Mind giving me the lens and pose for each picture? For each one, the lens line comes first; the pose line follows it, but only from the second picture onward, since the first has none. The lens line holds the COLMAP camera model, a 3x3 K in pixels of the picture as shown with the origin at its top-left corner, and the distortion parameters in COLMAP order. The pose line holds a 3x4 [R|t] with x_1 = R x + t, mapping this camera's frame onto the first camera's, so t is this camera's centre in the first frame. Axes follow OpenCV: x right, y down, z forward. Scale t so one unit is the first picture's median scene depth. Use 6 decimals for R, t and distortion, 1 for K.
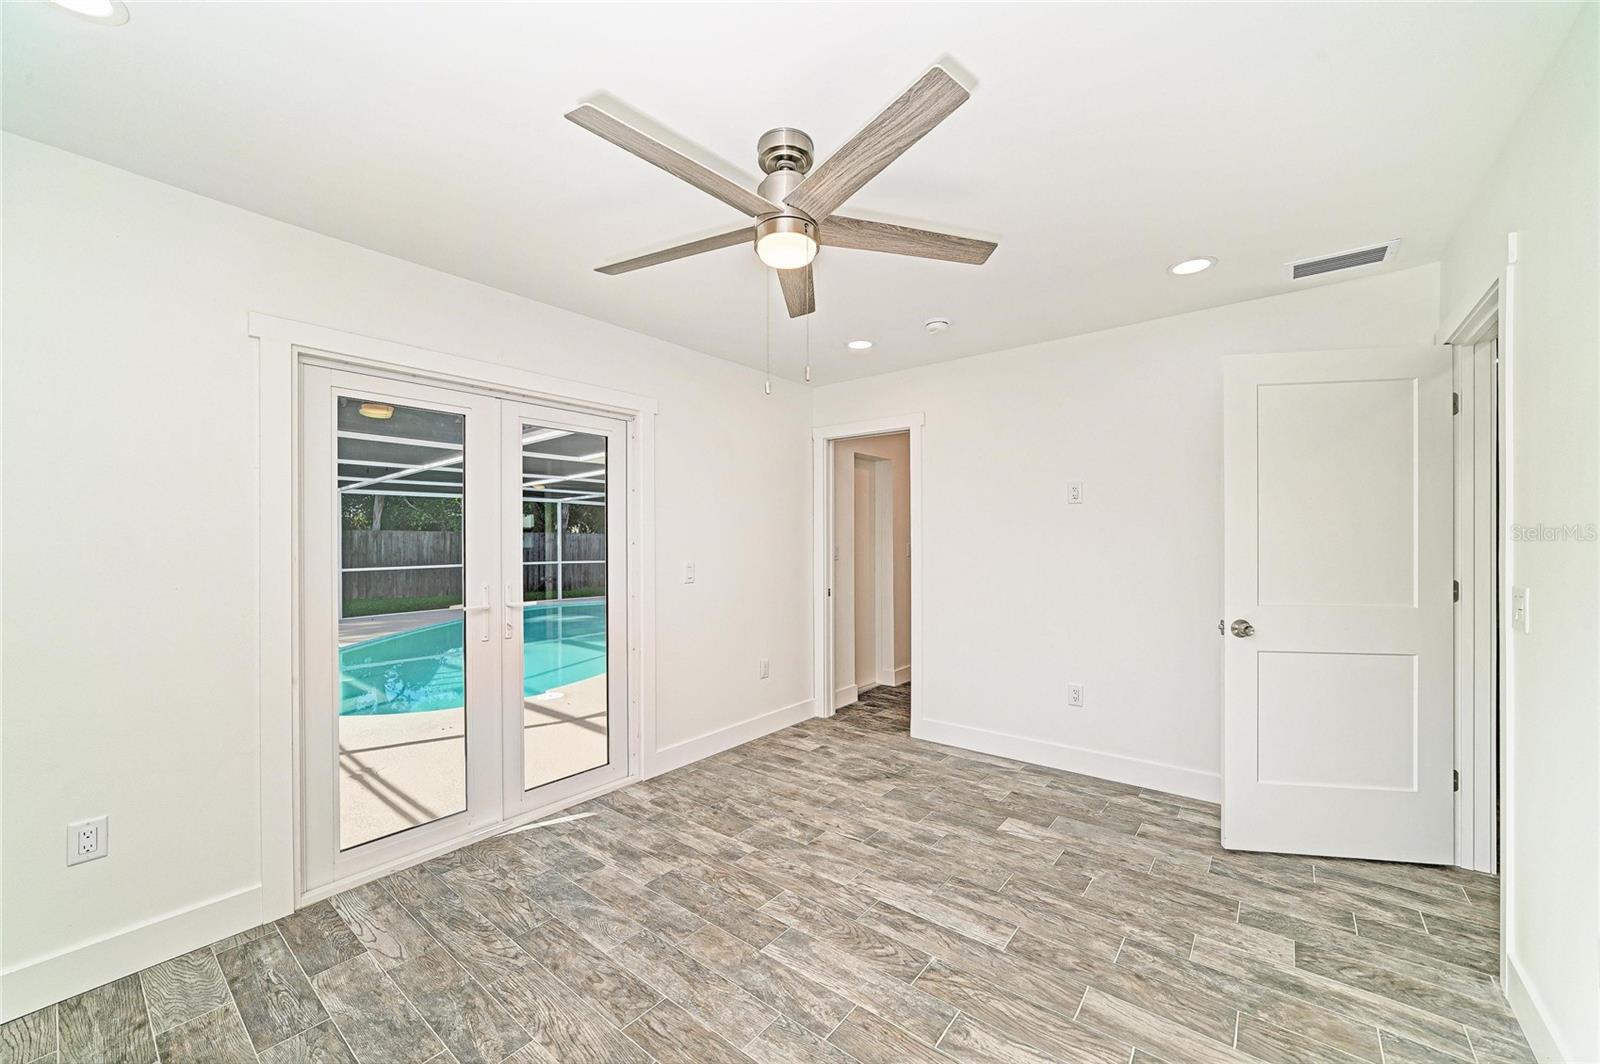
lens RADIAL K [[613.1, 0, 807.1], [0, 613.1, 537.8], [0, 0, 1]] dist [-0.016911, 0.007326]
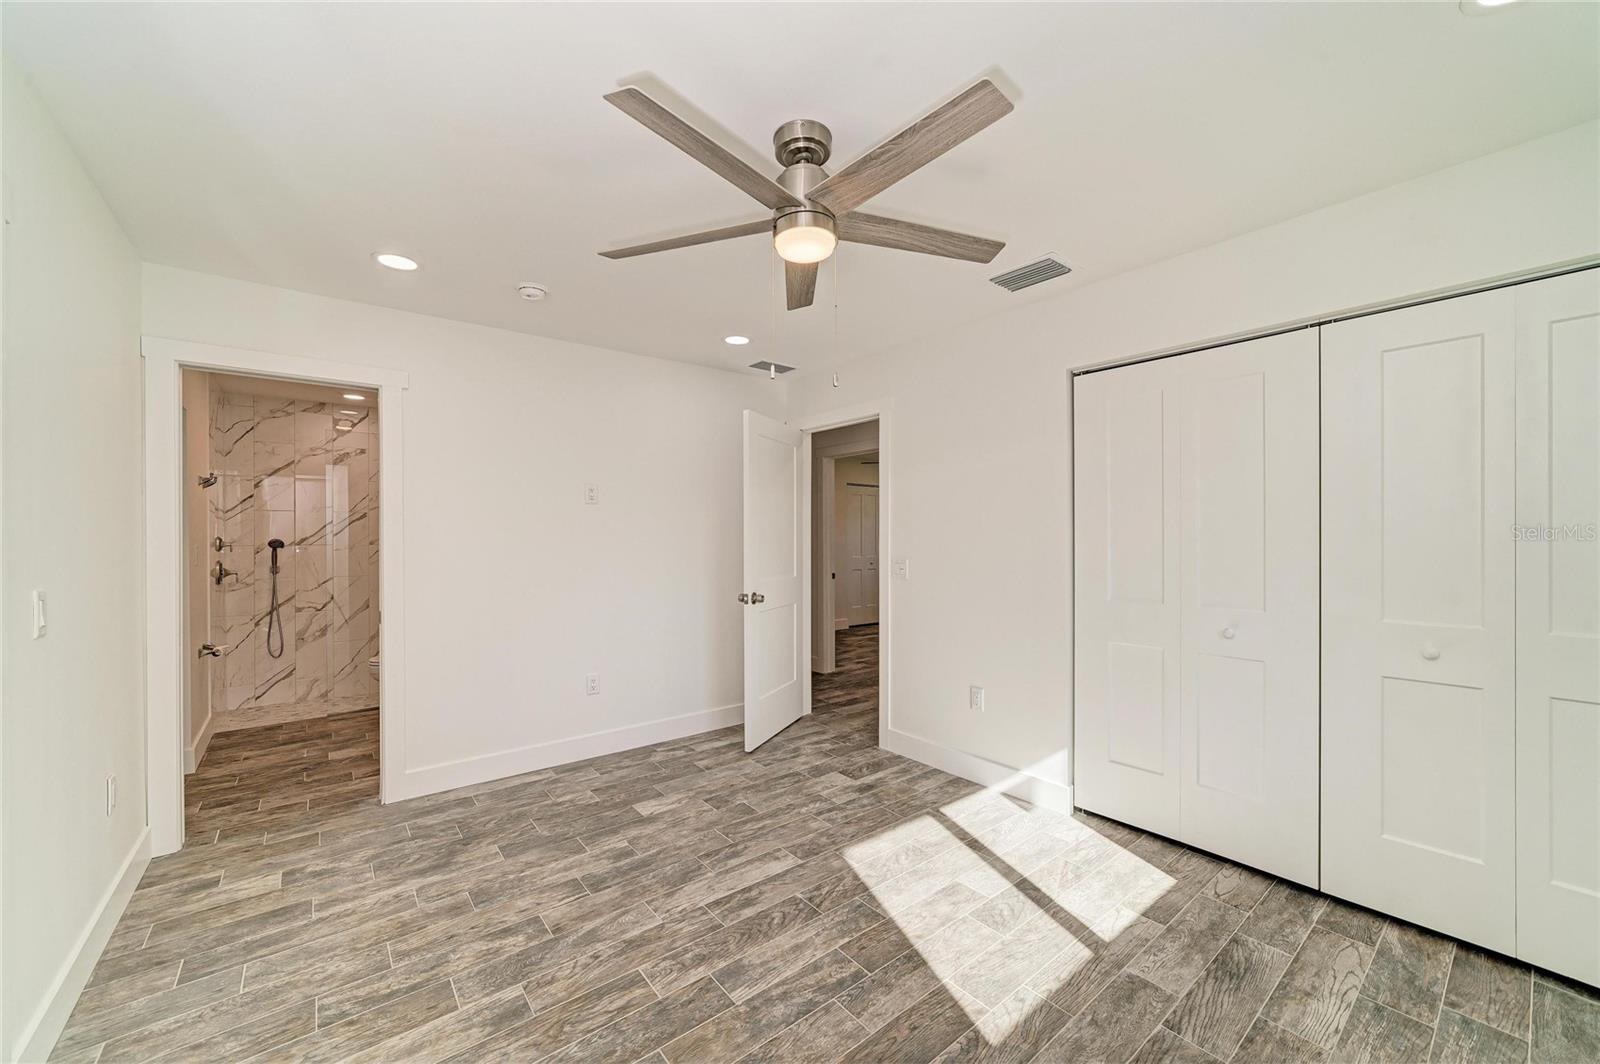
lens RADIAL K [[613.1, 0, 807.1], [0, 613.1, 537.8], [0, 0, 1]] dist [-0.016911, 0.007326]
pose [[0.220617, 0.003060, 0.975356, -0.682246], [-0.002502, 0.999994, -0.002572, 0.005385], [-0.975357, -0.001873, 0.220623, 0.530092]]
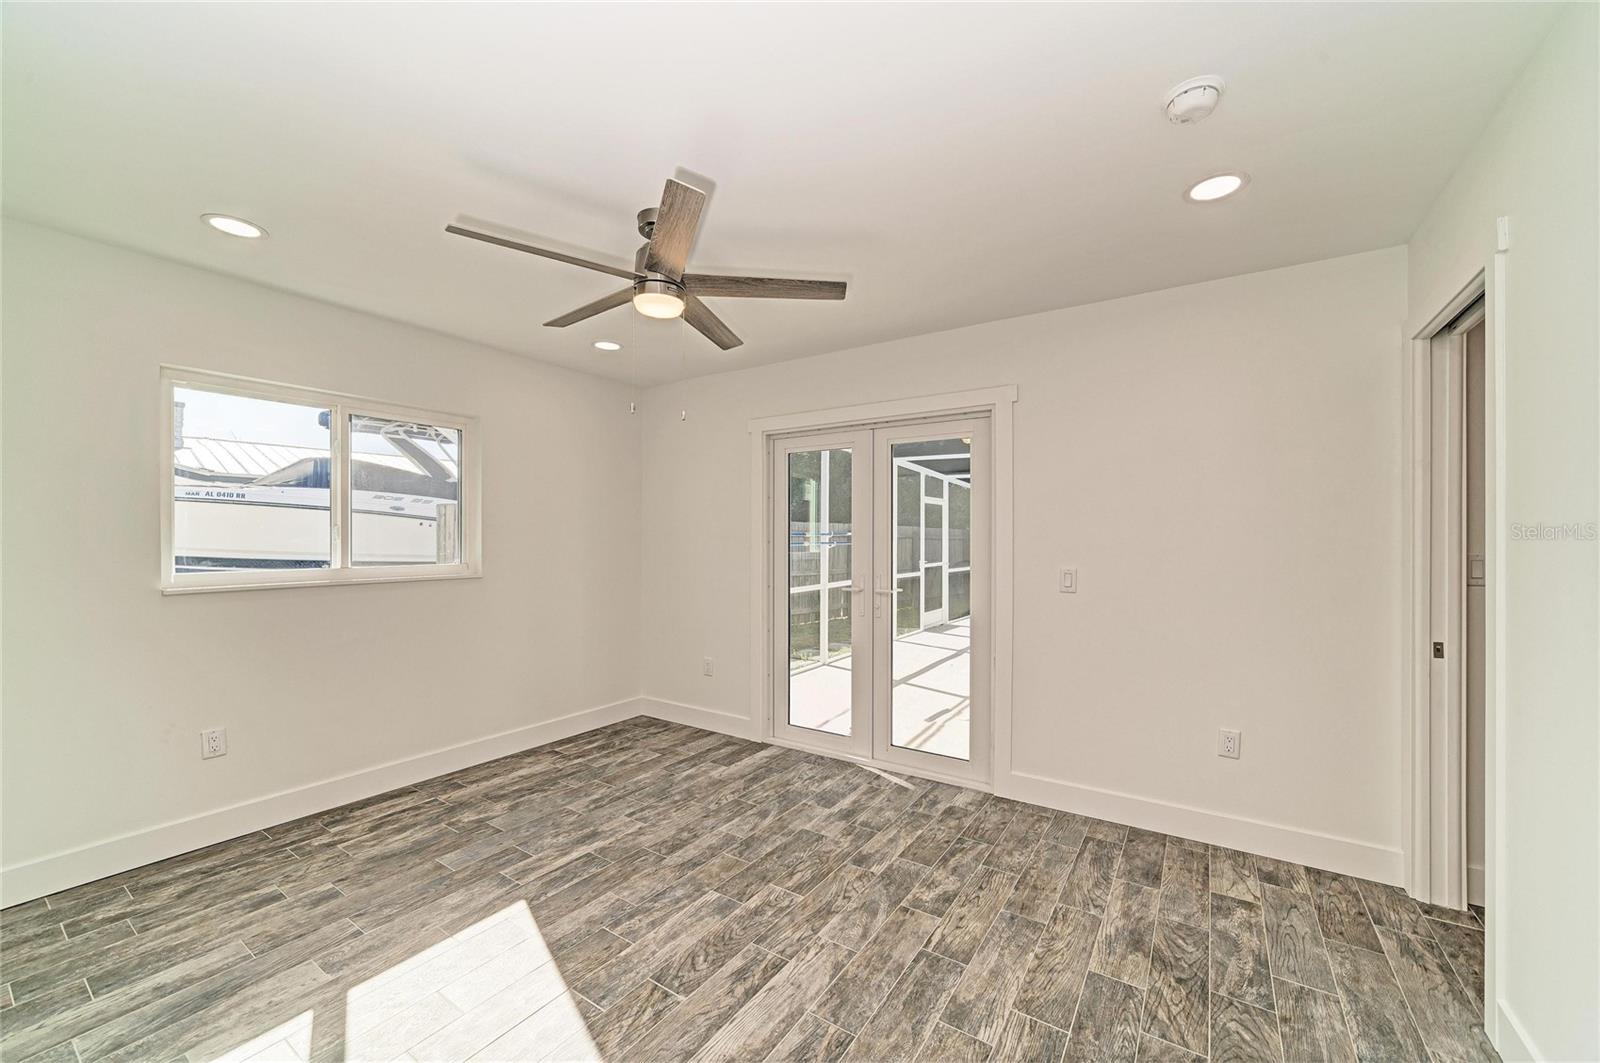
lens RADIAL K [[613.1, 0, 807.1], [0, 613.1, 537.3], [0, 0, 1]] dist [-0.016911, 0.007326]
pose [[0.083622, -0.000111, -0.996498, 0.830075], [0.003304, 0.999995, 0.000166, -0.002404], [0.996492, -0.003307, 0.083622, 0.812384]]
